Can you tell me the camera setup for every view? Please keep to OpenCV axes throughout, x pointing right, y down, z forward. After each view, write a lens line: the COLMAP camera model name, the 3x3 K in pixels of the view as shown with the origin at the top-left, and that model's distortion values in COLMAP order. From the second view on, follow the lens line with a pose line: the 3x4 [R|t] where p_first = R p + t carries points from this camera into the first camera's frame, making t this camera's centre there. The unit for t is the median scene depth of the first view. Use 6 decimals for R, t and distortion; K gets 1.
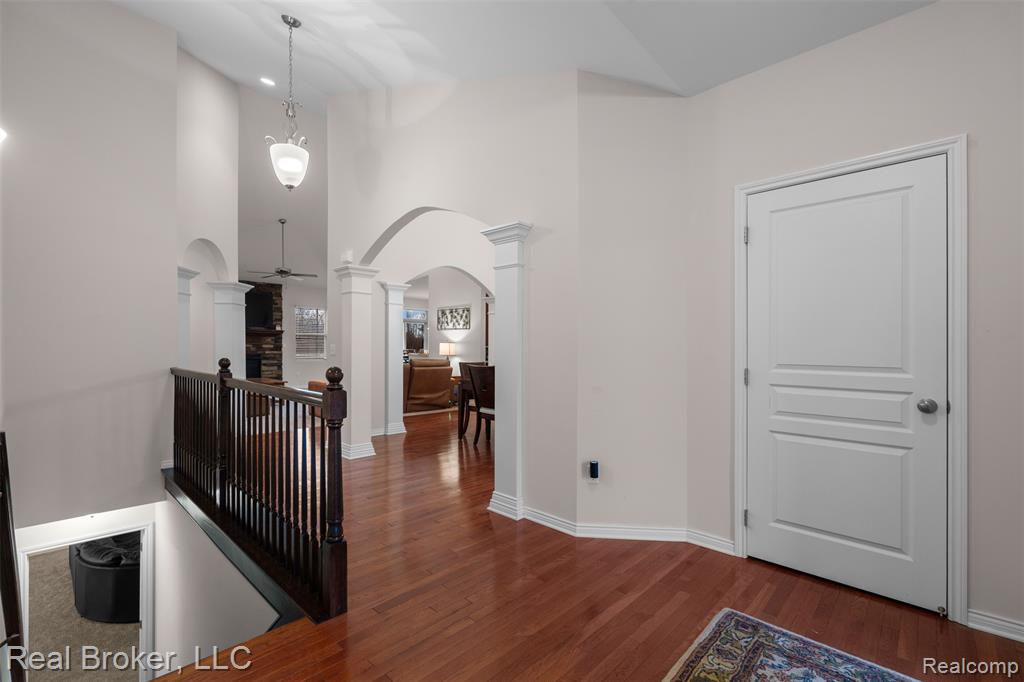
lens RADIAL K [[453.0, 0, 520.1], [0, 453.0, 358.4], [0, 0, 1]] dist [-0.005626, 0.000253]
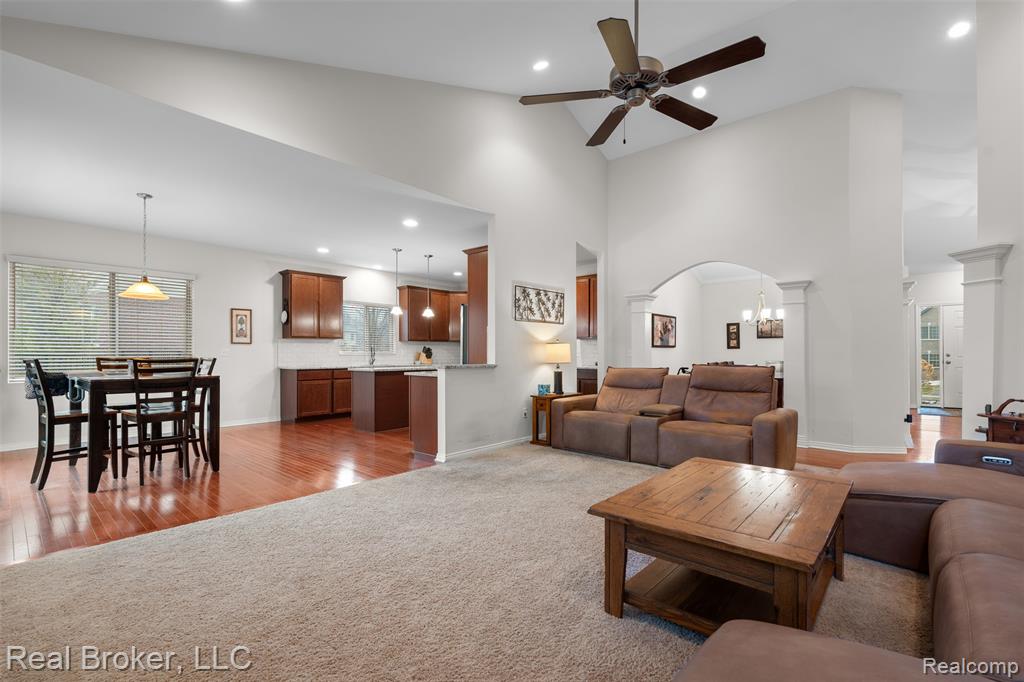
lens RADIAL K [[453.0, 0, 520.4], [0, 453.0, 348.7], [0, 0, 1]] dist [-0.005626, 0.000253]
pose [[-0.042580, -0.002834, 0.999089, -0.637067], [0.022372, 0.999743, 0.003790, -0.024666], [-0.998843, 0.022513, -0.042506, 0.866611]]
